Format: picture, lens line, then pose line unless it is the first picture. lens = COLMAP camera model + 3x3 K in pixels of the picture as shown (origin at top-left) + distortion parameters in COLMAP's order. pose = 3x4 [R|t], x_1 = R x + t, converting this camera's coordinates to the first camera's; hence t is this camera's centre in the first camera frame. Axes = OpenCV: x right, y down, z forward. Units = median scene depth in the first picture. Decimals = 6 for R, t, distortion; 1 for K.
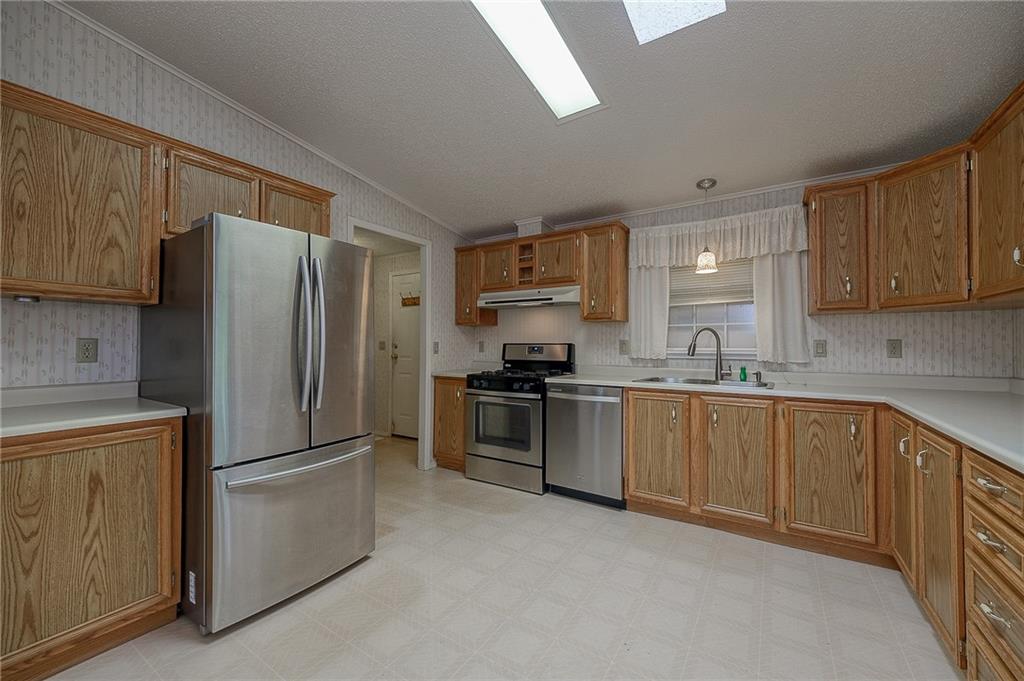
lens RADIAL K [[392.4, 0, 520.6], [0, 392.4, 340.2], [0, 0, 1]] dist [0.015235, -0.007379]
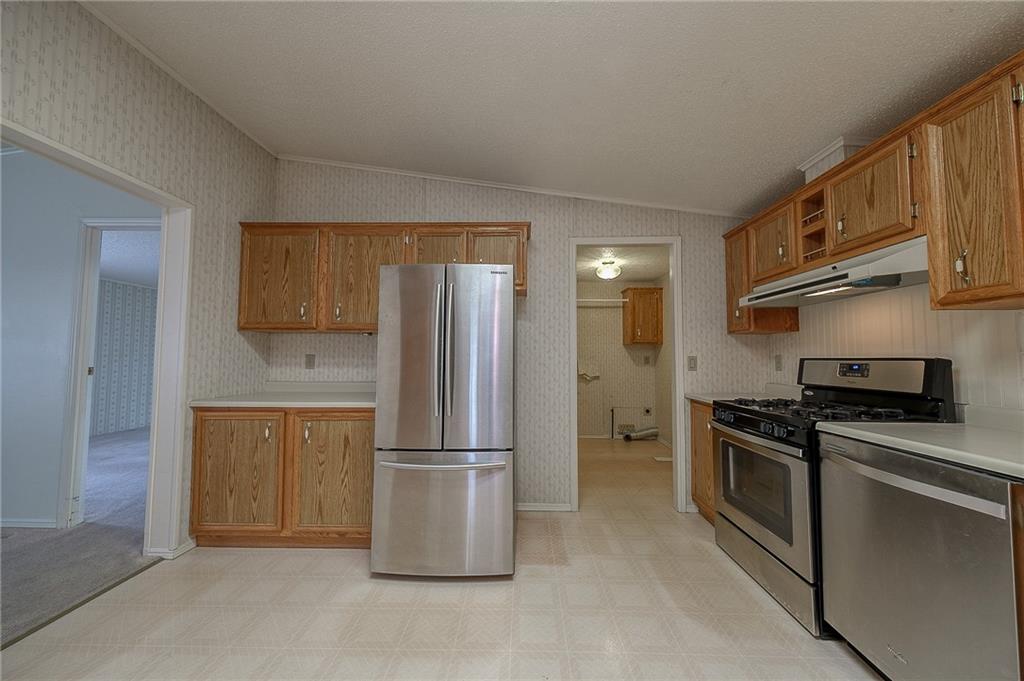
lens RADIAL K [[351.2, 0, 518.3], [0, 351.2, 339.9], [0, 0, 1]] dist [0.008870, -0.000016]
pose [[0.519825, -0.044232, -0.853127, 0.242683], [0.007563, 0.998858, -0.047179, 0.002505], [0.854239, 0.018073, 0.519566, 0.340952]]
